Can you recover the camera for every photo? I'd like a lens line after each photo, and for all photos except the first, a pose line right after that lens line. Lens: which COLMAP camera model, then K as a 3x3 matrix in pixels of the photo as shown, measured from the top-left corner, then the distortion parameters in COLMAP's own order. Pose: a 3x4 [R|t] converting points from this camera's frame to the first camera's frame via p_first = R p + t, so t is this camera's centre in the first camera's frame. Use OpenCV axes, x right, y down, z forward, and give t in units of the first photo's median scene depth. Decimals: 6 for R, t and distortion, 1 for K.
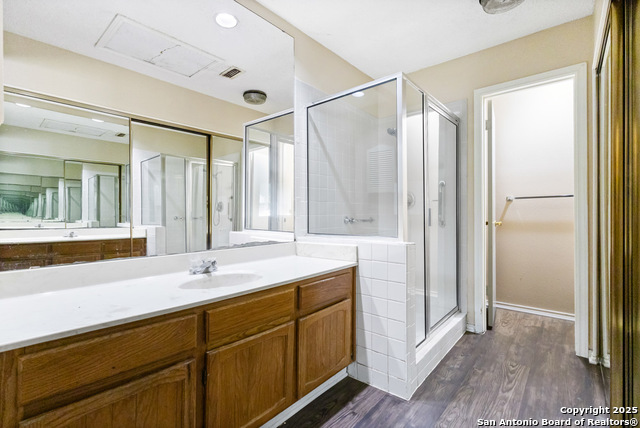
lens RADIAL K [[295.2, 0, 321.0], [0, 295.2, 213.5], [0, 0, 1]] dist [-0.002464, 0.000345]
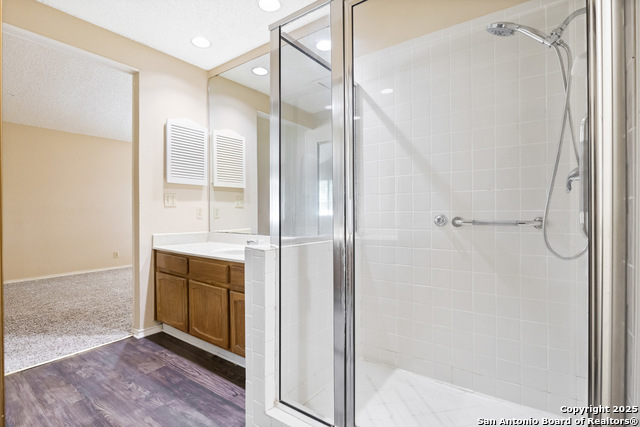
lens RADIAL K [[330.5, 0, 321.3], [0, 330.5, 213.7], [0, 0, 1]] dist [0.003395, 0.000217]
pose [[0.030429, 0.003842, -0.999530, 1.559878], [0.002313, 0.999990, 0.003914, 0.009829], [0.999534, -0.002431, 0.030420, 1.498883]]
